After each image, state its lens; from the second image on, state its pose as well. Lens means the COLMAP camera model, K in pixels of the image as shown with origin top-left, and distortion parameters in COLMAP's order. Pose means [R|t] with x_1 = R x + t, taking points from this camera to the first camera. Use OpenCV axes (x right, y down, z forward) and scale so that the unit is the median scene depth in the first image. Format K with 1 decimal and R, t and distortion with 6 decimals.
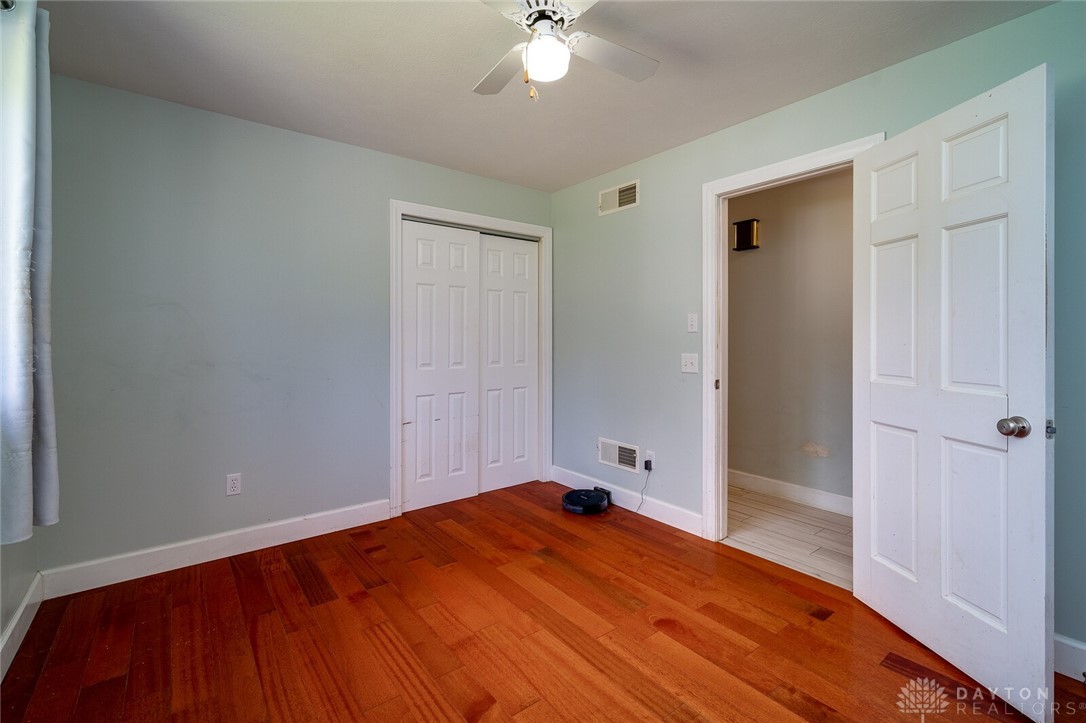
lens RADIAL K [[476.7, 0, 543.1], [0, 476.7, 338.6], [0, 0, 1]] dist [0.000540, -0.000133]
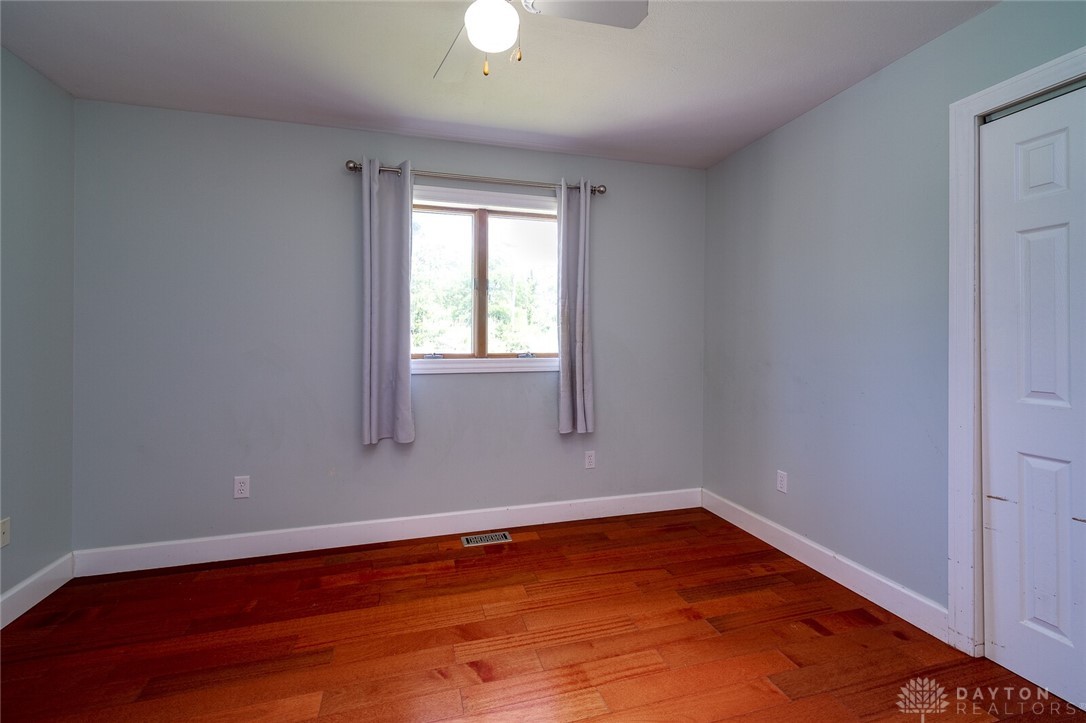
lens RADIAL K [[476.7, 0, 543.1], [0, 476.7, 338.6], [0, 0, 1]] dist [0.000540, -0.000133]
pose [[-0.366915, -0.002460, -0.930251, 0.590801], [-0.003386, 0.999993, -0.001309, -0.000051], [0.930248, 0.002669, -0.366921, 1.062925]]
